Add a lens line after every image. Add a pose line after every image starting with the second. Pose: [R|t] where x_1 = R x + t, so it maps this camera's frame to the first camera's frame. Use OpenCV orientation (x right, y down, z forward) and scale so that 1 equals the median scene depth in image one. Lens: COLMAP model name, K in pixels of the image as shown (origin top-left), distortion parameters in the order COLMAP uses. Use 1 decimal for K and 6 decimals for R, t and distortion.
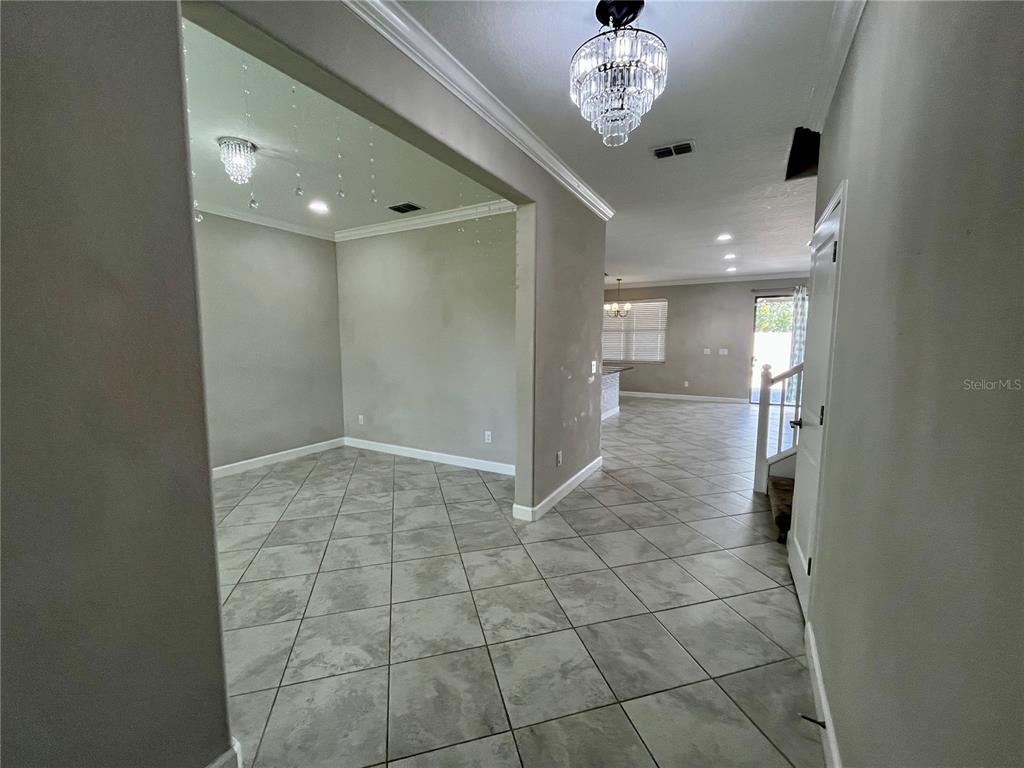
lens RADIAL K [[412.8, 0, 518.1], [0, 412.8, 375.5], [0, 0, 1]] dist [-0.002818, 0.000391]
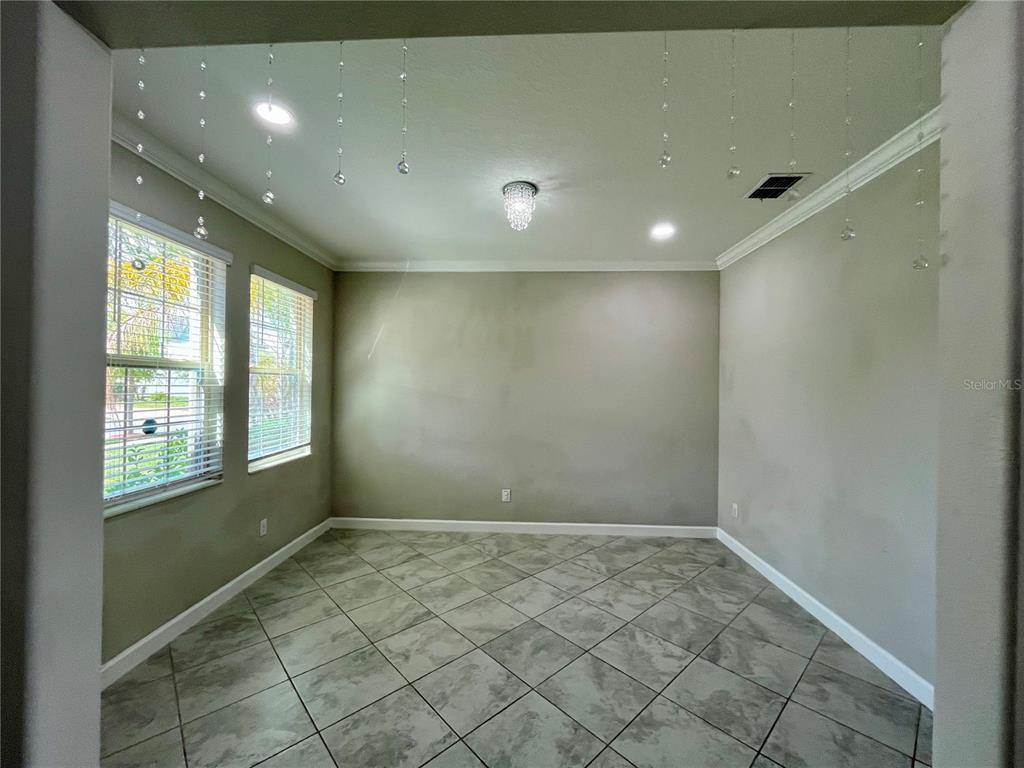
lens RADIAL K [[412.8, 0, 516.8], [0, 412.8, 382.9], [0, 0, 1]] dist [-0.002818, 0.000391]
pose [[0.446572, 0.000245, -0.894748, 0.105495], [-0.089382, 0.995010, -0.044339, -0.056894], [0.890272, 0.099775, 0.444365, 0.428509]]
